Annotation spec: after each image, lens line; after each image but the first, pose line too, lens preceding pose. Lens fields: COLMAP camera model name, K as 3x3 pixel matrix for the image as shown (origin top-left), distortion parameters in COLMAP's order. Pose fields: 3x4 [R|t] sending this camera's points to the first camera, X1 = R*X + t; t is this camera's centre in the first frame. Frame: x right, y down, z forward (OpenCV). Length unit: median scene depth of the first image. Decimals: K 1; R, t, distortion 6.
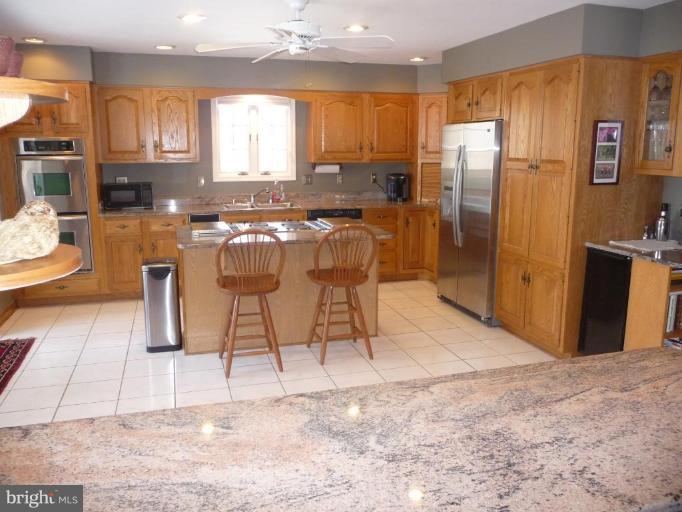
lens RADIAL K [[564.8, 0, 340.5], [0, 564.8, 255.9], [0, 0, 1]] dist [-0.008668, -0.009107]
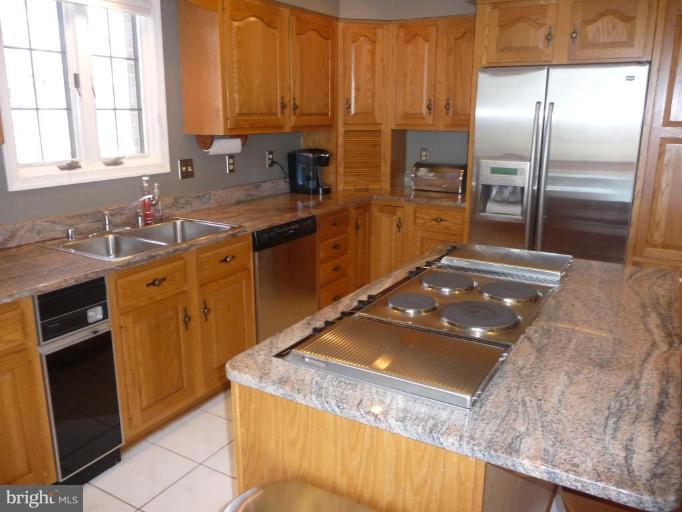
lens RADIAL K [[564.8, 0, 340.7], [0, 564.8, 252.9], [0, 0, 1]] dist [-0.008668, -0.009107]
pose [[0.723226, -0.169393, 0.669515, -0.318342], [0.136616, 0.985386, 0.101736, -0.094908], [-0.676964, 0.017888, 0.735799, 0.541427]]
